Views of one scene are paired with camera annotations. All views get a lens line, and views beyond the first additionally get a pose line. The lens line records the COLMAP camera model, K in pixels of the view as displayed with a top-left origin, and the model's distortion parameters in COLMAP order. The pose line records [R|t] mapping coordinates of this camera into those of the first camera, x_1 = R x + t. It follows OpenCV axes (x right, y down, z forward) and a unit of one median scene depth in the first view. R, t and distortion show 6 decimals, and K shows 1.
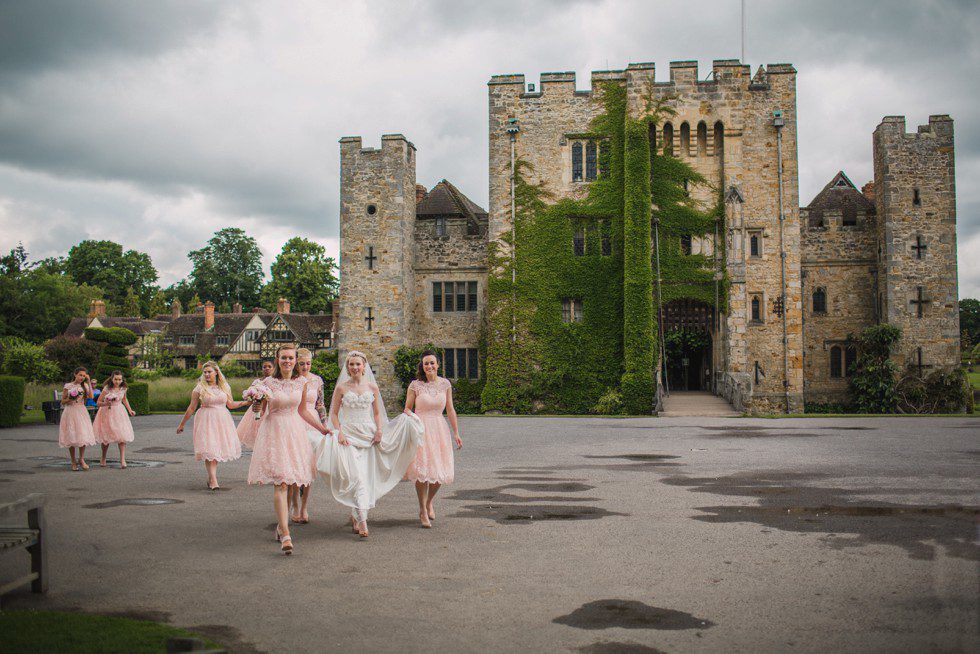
lens RADIAL K [[967.4, 0, 512.7], [0, 967.4, 323.2], [0, 0, 1]] dist [-0.123741, 0.161182]
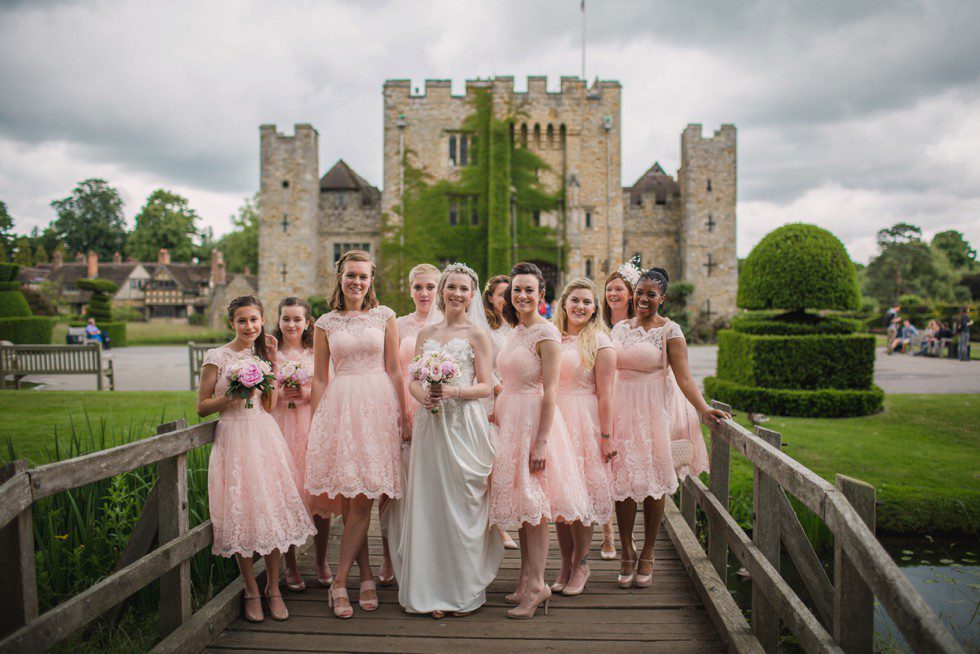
lens RADIAL K [[967.4, 0, 512.7], [0, 967.4, 323.2], [0, 0, 1]] dist [-0.123741, 0.161182]
pose [[0.986556, 0.002596, 0.163401, -0.062317], [-0.011187, 0.998601, 0.051682, -0.007180], [-0.163038, -0.052816, 0.985205, -0.278642]]
